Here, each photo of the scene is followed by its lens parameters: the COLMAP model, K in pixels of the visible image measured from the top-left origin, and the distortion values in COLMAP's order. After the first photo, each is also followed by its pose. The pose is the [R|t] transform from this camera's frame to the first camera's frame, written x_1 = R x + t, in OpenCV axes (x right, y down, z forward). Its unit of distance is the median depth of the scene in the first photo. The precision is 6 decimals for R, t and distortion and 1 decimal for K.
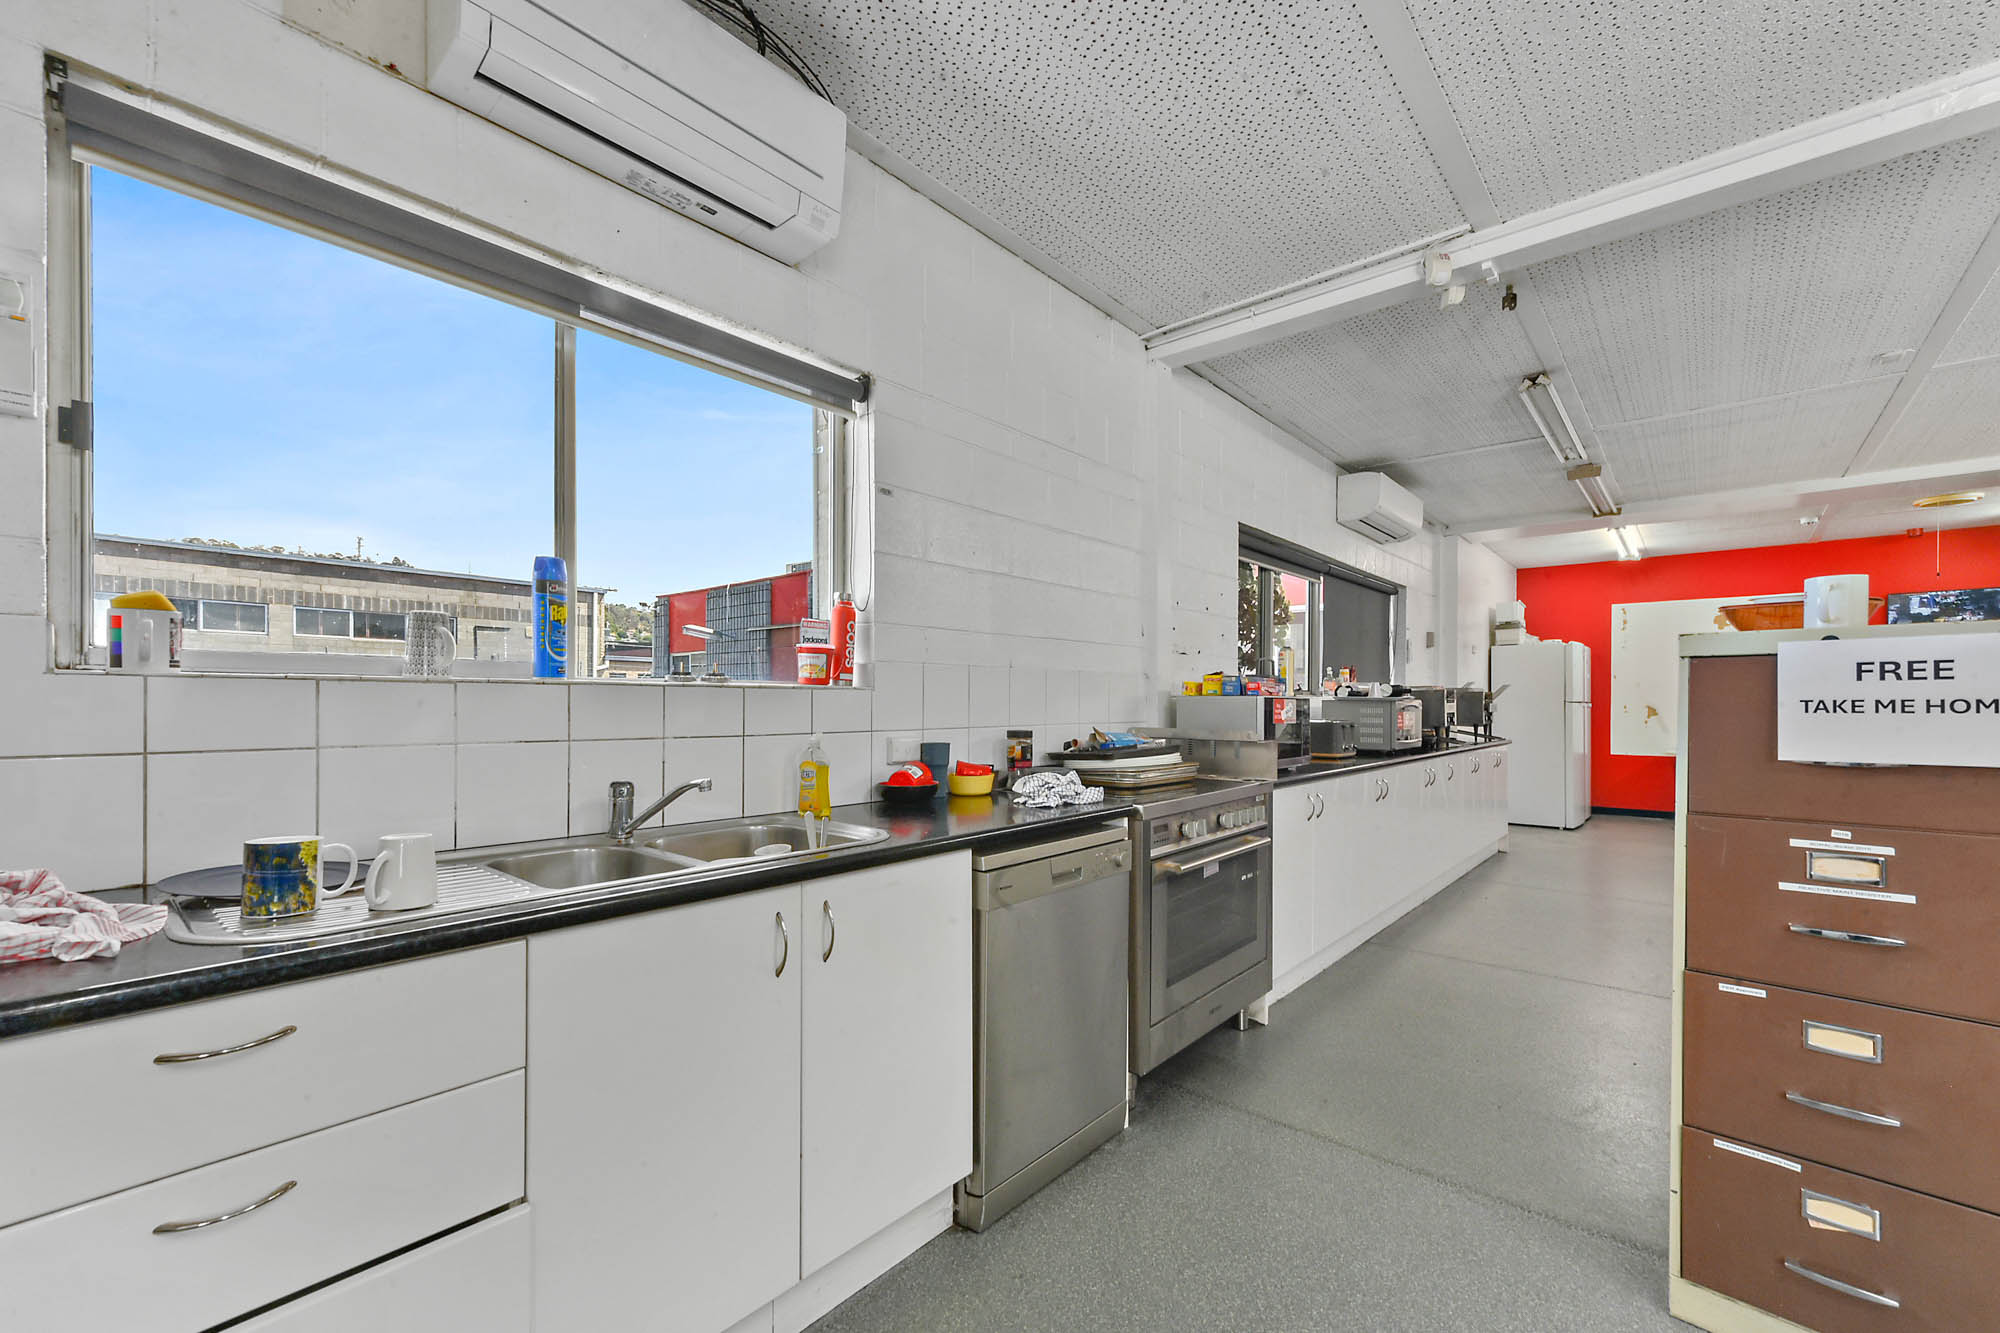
lens RADIAL K [[812.7, 0, 998.2], [0, 812.7, 704.3], [0, 0, 1]] dist [0.000109, 0.000009]
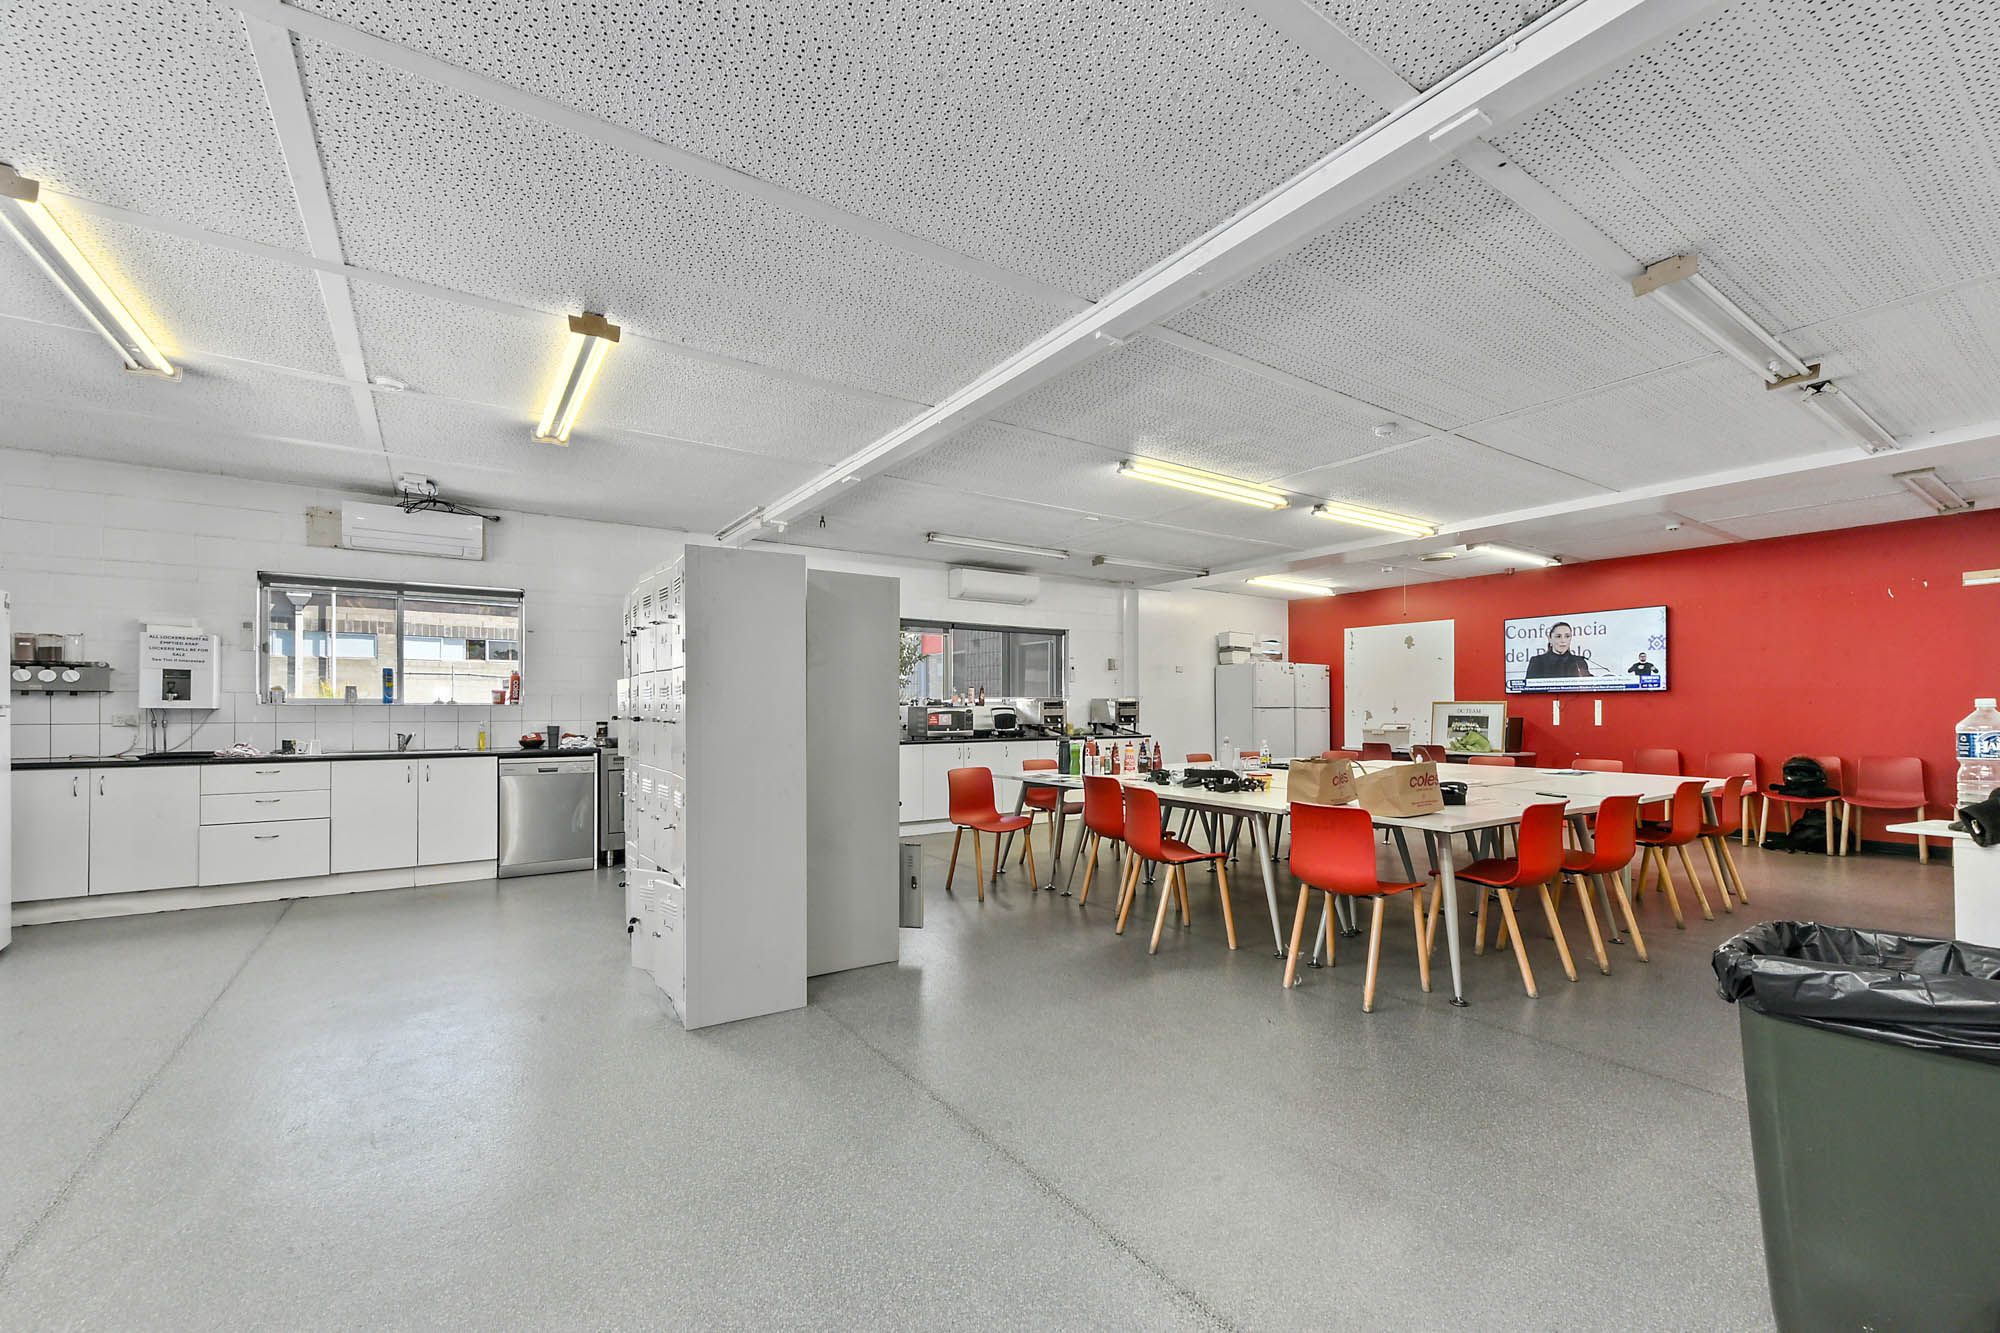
lens RADIAL K [[812.7, 0, 998.2], [0, 812.7, 704.3], [0, 0, 1]] dist [0.000109, 0.000009]
pose [[0.967396, -0.006265, -0.253191, 0.714431], [0.003757, 0.999939, -0.010387, 0.003491], [0.253241, 0.009097, 0.967360, -0.422661]]
